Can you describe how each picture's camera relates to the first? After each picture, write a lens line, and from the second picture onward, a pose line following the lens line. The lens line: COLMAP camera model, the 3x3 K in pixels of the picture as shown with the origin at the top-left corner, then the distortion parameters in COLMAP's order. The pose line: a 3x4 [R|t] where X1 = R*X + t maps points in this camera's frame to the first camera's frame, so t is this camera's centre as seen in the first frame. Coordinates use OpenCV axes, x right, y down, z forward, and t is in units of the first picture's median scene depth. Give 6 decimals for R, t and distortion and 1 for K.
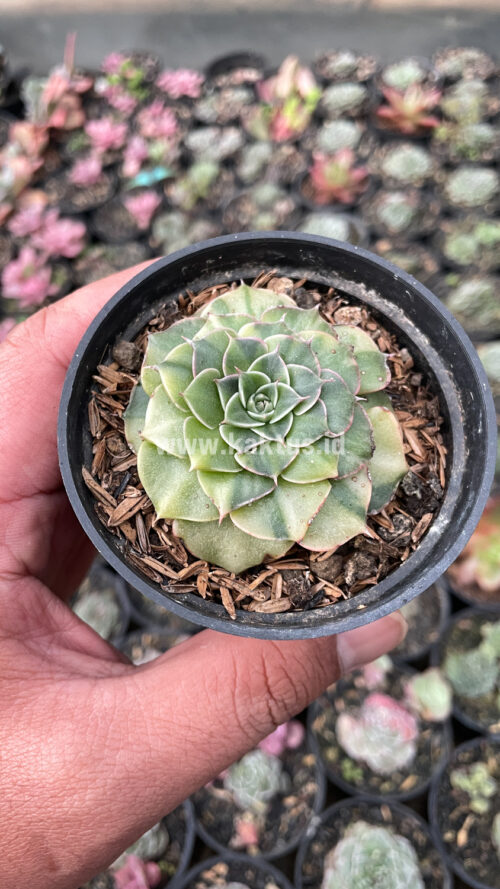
lens RADIAL K [[684.1, 0, 248.0], [0, 684.1, 461.7], [0, 0, 1]] dist [0.161716, -0.005822]
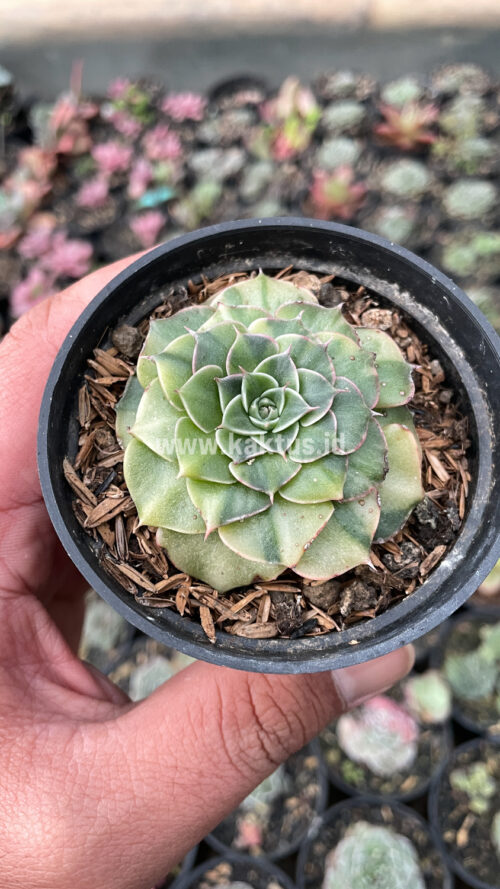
lens RADIAL K [[684.1, 0, 260.7], [0, 684.1, 454.6], [0, 0, 1]] dist [0.161716, -0.005822]
pose [[0.994743, 0.096354, -0.034666, 0.046236], [-0.095926, 0.995293, 0.013799, -0.034352], [0.035833, -0.010401, 0.999304, 0.096363]]
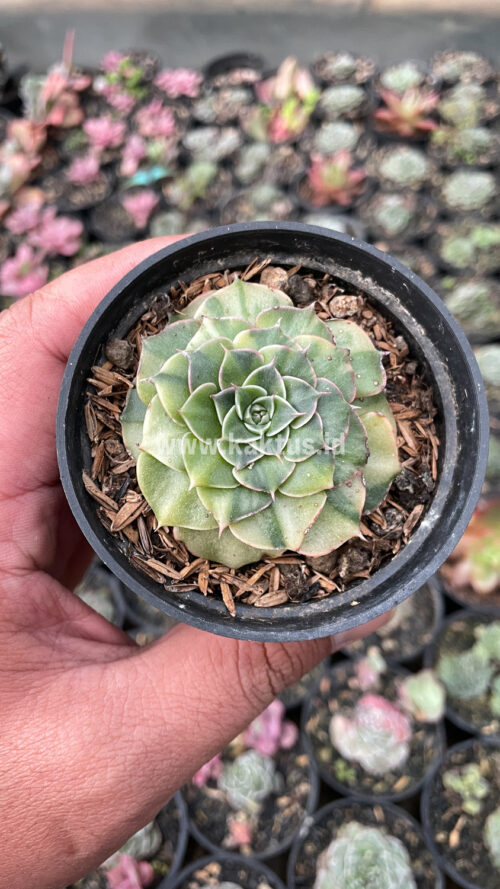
lens RADIAL K [[684.1, 0, 246.3], [0, 684.1, 455.9], [0, 0, 1]] dist [0.161716, -0.005822]
pose [[0.999758, -0.018170, 0.012405, -0.010290], [0.015854, 0.985931, 0.166401, -0.178802], [-0.015254, -0.166164, 0.985980, -0.001784]]
